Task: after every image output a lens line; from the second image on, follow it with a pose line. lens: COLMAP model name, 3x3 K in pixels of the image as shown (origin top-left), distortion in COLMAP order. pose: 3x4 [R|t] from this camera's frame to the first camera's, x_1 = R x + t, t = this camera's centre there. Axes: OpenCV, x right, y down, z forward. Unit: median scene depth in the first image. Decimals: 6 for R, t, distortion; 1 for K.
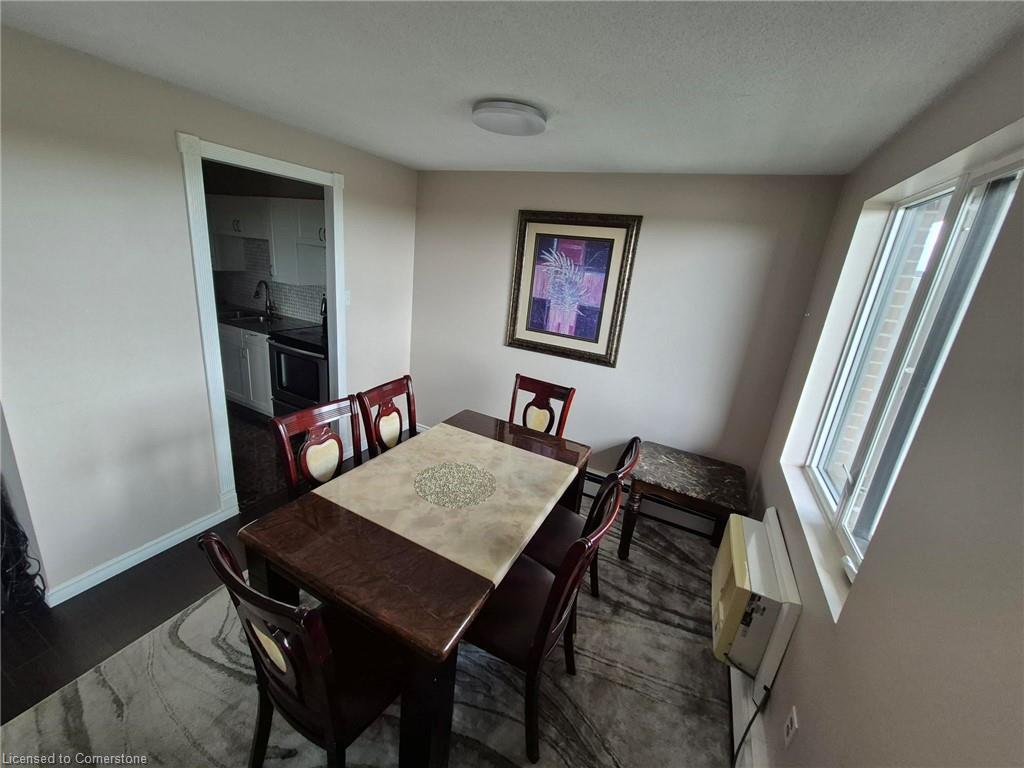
lens RADIAL K [[399.8, 0, 511.8], [0, 399.8, 369.6], [0, 0, 1]] dist [0.000882, -0.000017]
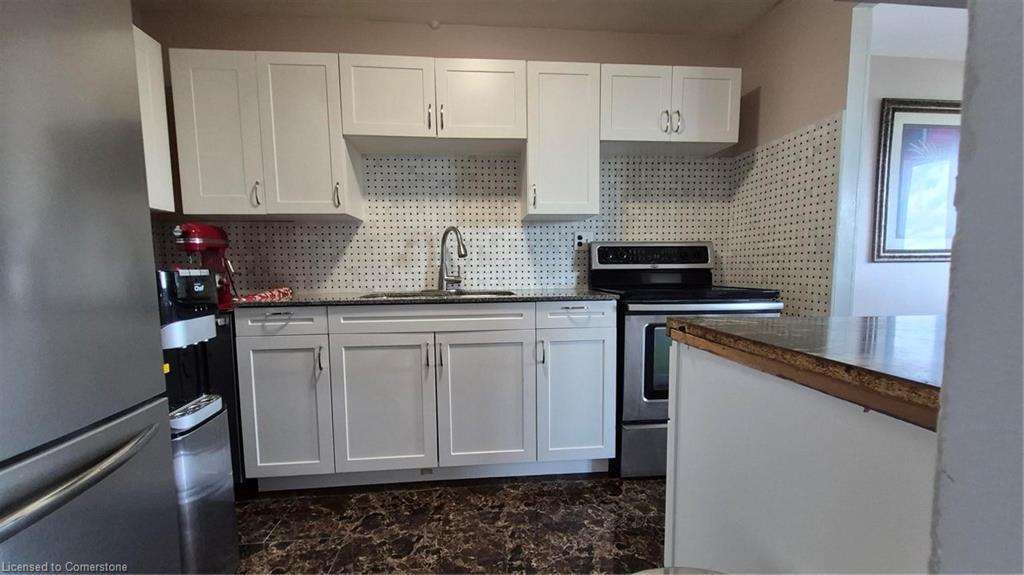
lens RADIAL K [[401.9, 0, 512.9], [0, 401.9, 303.8], [0, 0, 1]] dist [0.001221, 0.000019]
pose [[0.843974, -0.152498, 0.514249, -1.182333], [0.234098, 0.967328, -0.097340, -0.076287], [-0.482603, 0.202537, 0.852099, 0.749914]]
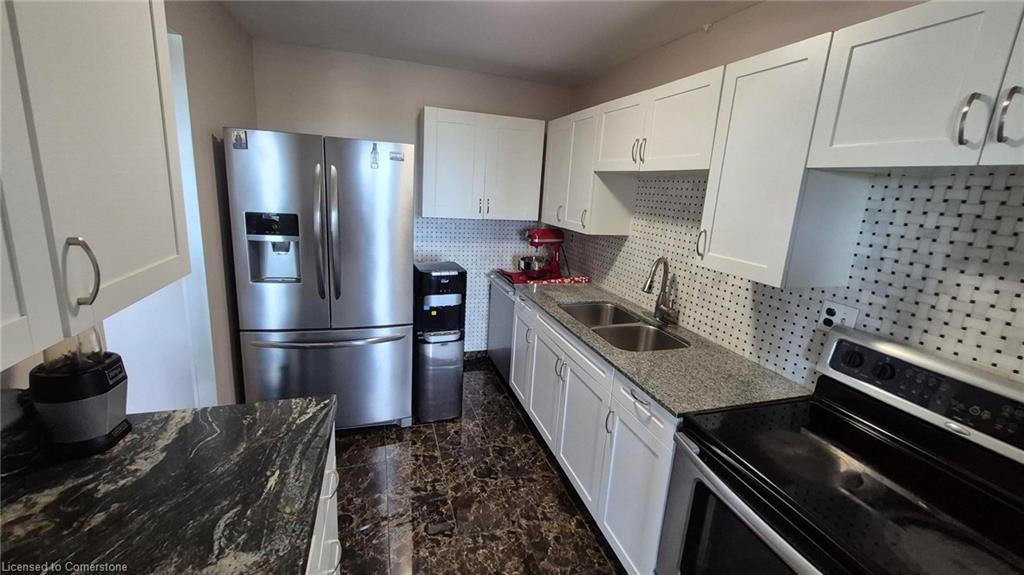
lens RADIAL K [[403.0, 0, 513.8], [0, 403.0, 271.5], [0, 0, 1]] dist [0.001752, -0.003643]
pose [[0.704661, 0.098578, -0.702662, -0.560626], [-0.188601, 0.980700, -0.051553, -0.205165], [0.684019, 0.168850, 0.709653, 0.740630]]
